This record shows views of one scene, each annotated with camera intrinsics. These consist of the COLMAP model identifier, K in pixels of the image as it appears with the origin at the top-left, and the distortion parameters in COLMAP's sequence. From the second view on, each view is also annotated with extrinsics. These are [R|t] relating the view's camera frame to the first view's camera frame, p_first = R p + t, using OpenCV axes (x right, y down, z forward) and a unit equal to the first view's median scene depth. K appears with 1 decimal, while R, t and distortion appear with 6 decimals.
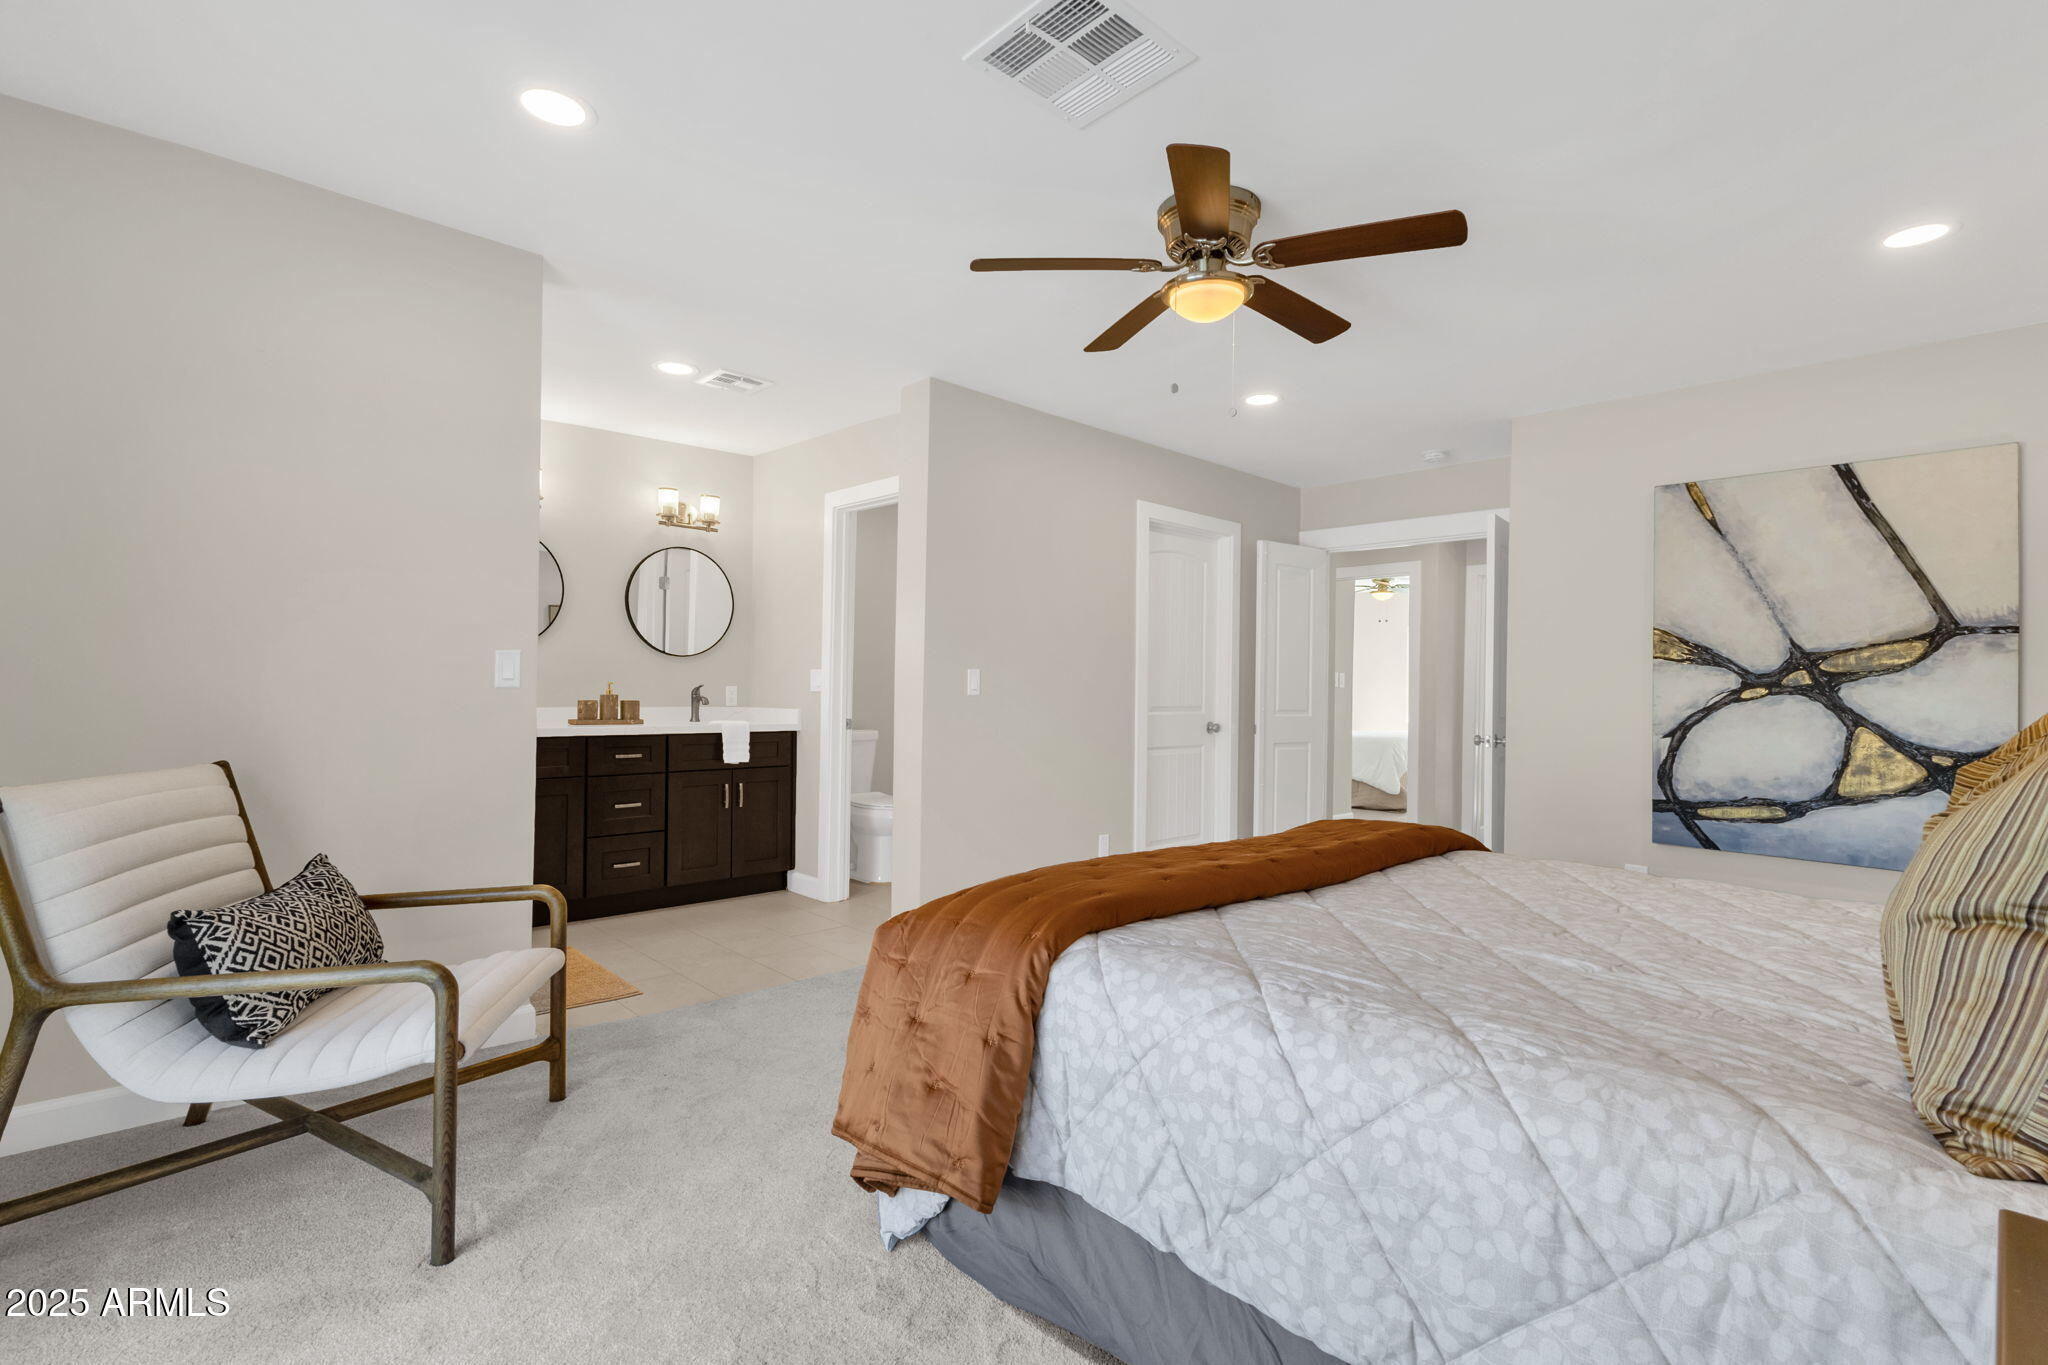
lens RADIAL K [[924.6, 0, 1066.3], [0, 924.6, 681.4], [0, 0, 1]] dist [0.001215, 0.000071]
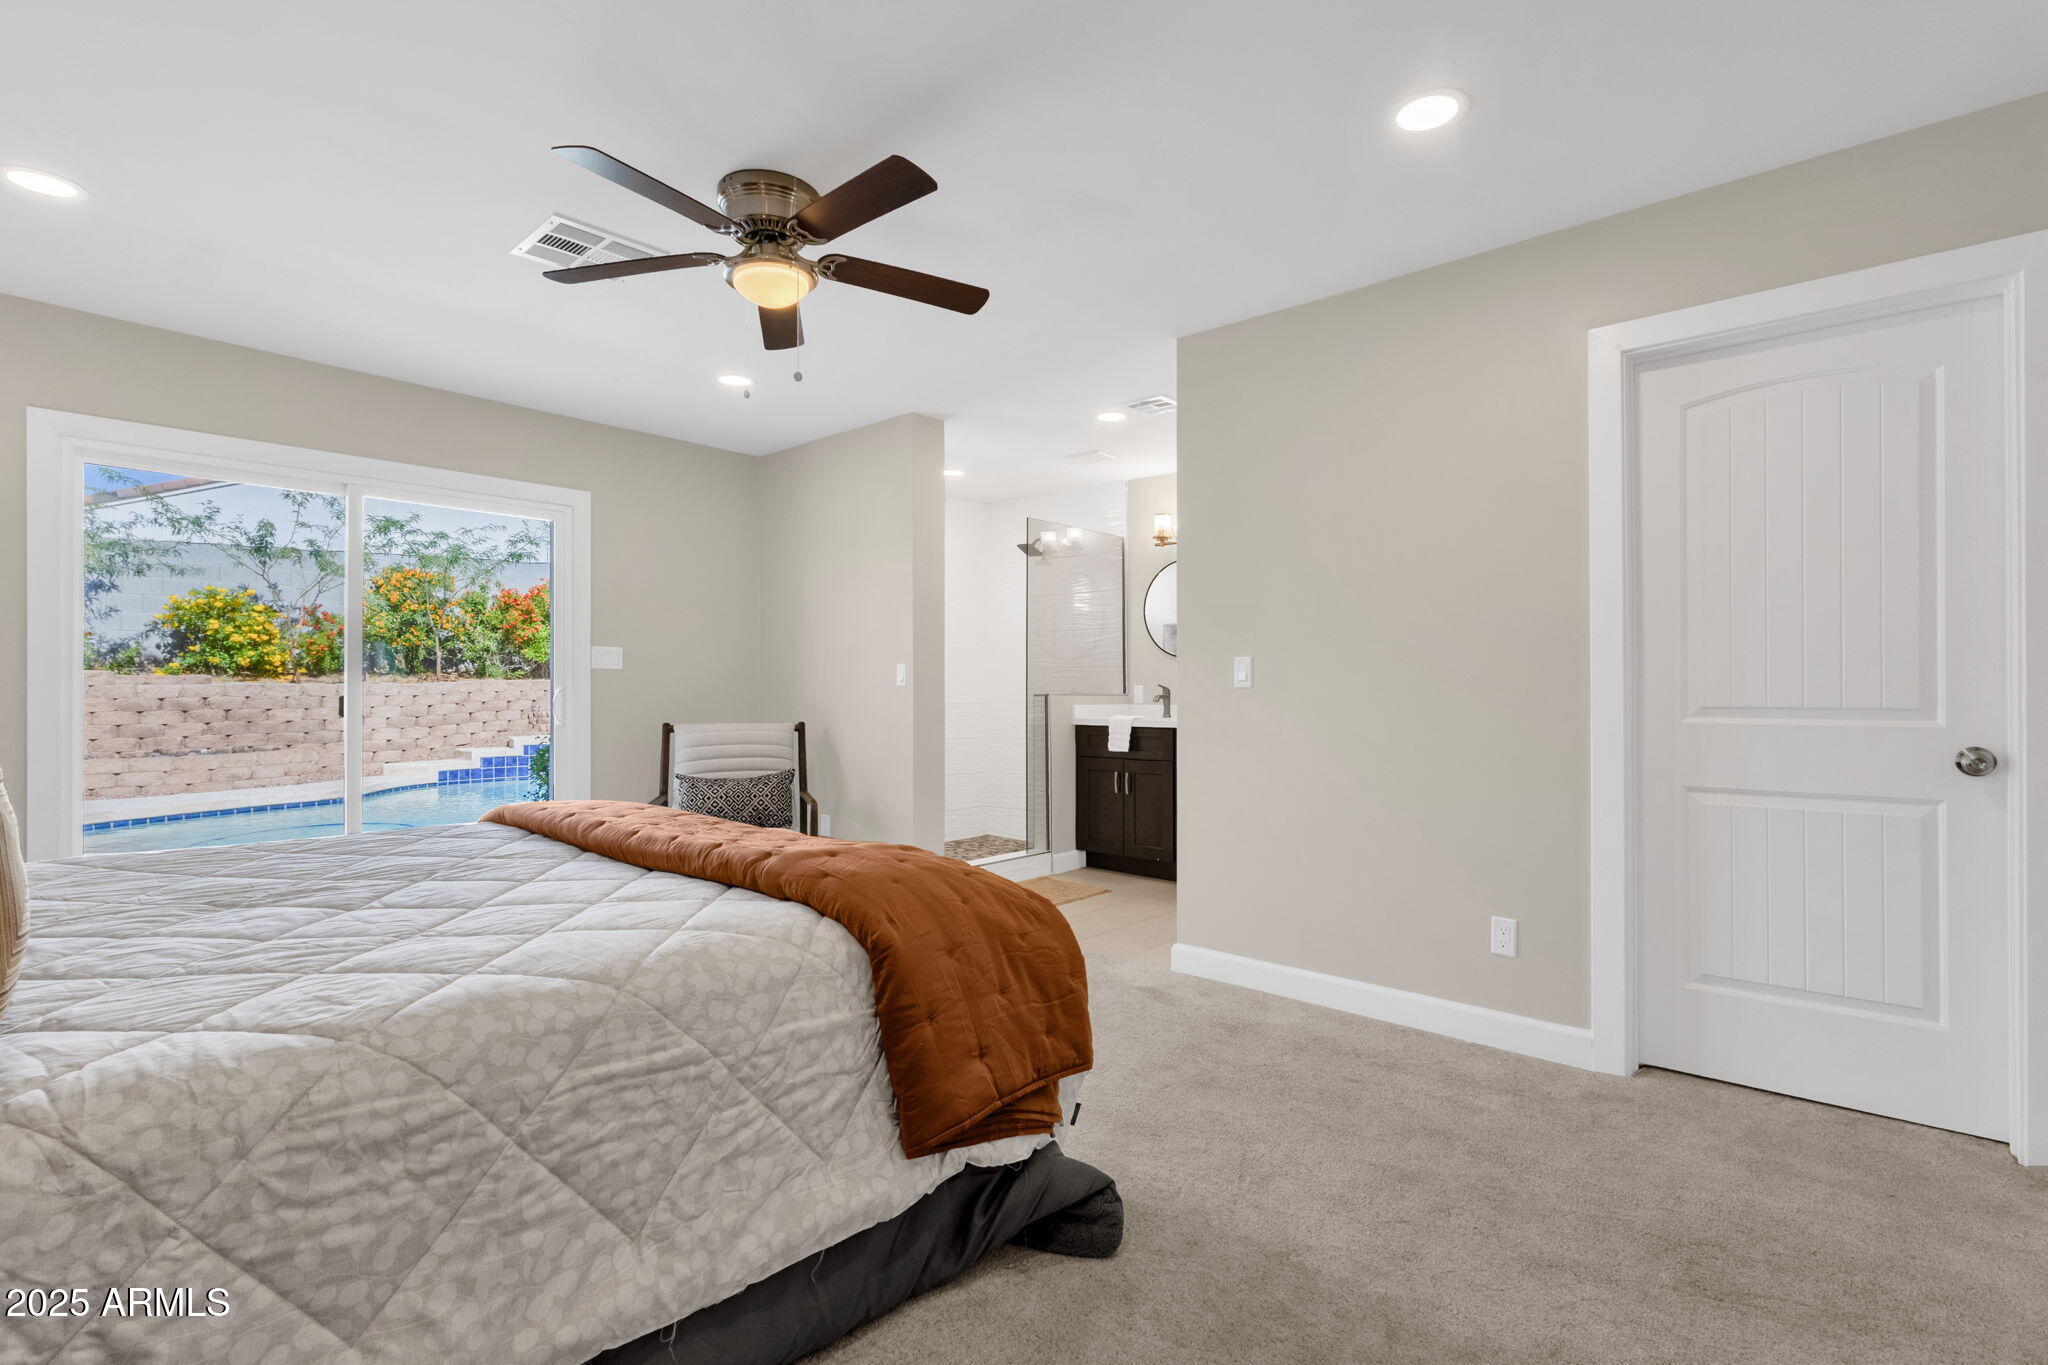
lens RADIAL K [[1016.5, 0, 1024.0], [0, 1016.5, 682.5], [0, 0, 1]] dist [-0.002056, -0.000515]
pose [[0.050623, -0.021778, -0.998480, 0.801402], [0.014367, 0.999675, -0.021076, 0.026443], [0.998614, -0.013278, 0.050920, 0.766517]]
